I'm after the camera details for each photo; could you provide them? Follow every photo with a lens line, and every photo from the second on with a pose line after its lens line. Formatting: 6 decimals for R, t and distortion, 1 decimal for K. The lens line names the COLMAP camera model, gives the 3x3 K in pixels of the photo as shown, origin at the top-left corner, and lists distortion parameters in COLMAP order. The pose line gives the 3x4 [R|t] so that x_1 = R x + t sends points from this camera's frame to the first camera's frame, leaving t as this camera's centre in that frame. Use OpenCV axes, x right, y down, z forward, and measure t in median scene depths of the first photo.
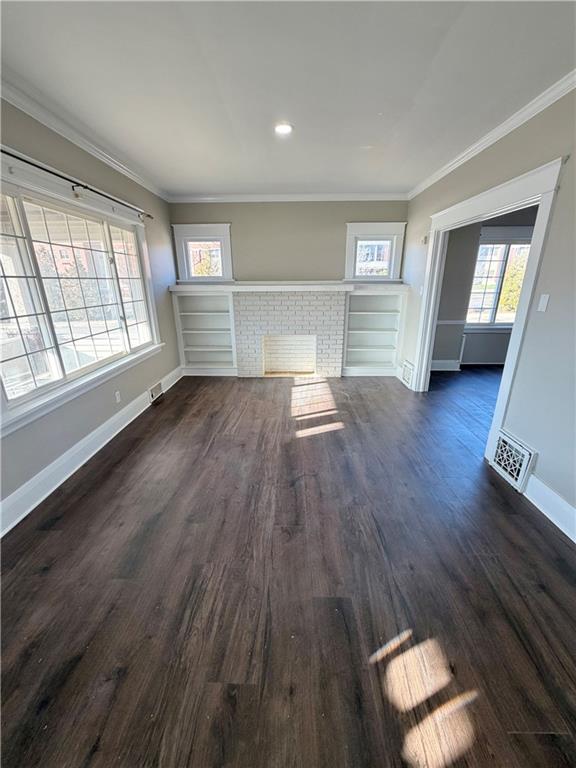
lens RADIAL K [[306.3, 0, 288.0], [0, 306.3, 381.3], [0, 0, 1]] dist [0.001698, 0.000375]
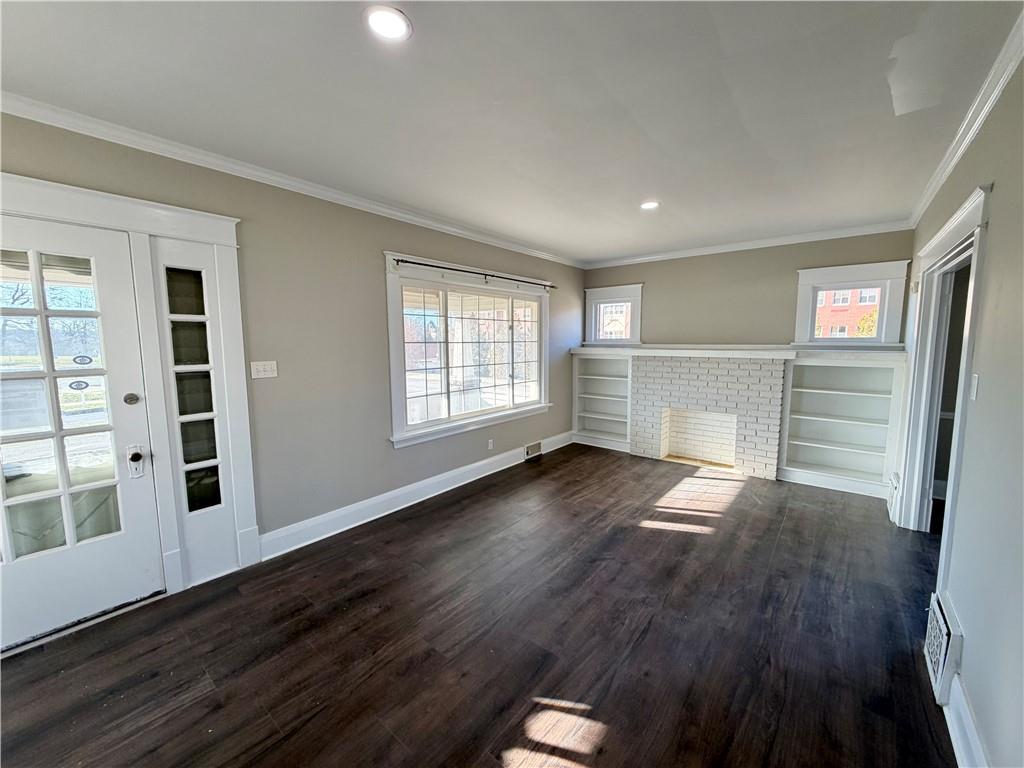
lens RADIAL K [[408.4, 0, 510.1], [0, 408.4, 383.1], [0, 0, 1]] dist [0.001698, 0.000375]
pose [[0.783640, 0.068943, -0.617378, 0.337736], [-0.196109, 0.970457, -0.140550, 0.025451], [0.589449, 0.231214, 0.774009, -0.130125]]
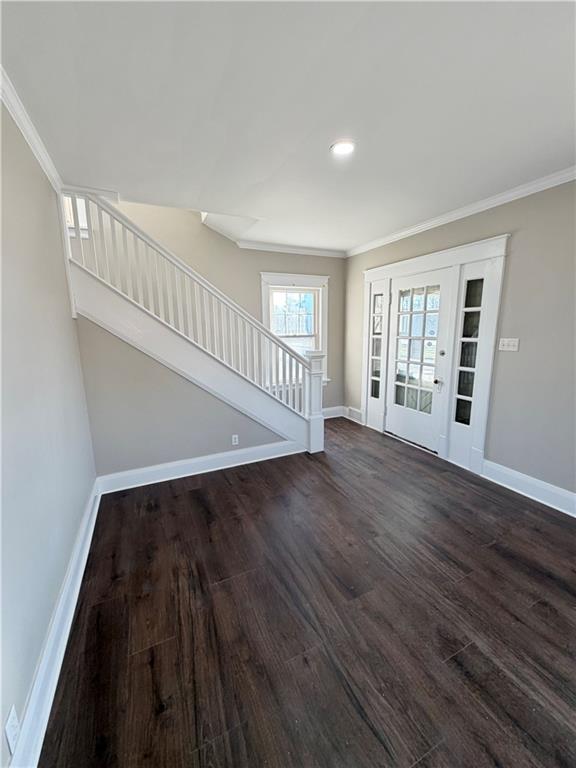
lens RADIAL K [[306.3, 0, 288.0], [0, 306.3, 381.3], [0, 0, 1]] dist [0.001698, 0.000375]
pose [[-0.897619, 0.093942, -0.430645, 0.334276], [-0.120809, 0.887174, 0.445340, -0.206643], [0.423894, 0.451771, -0.784995, 0.583690]]
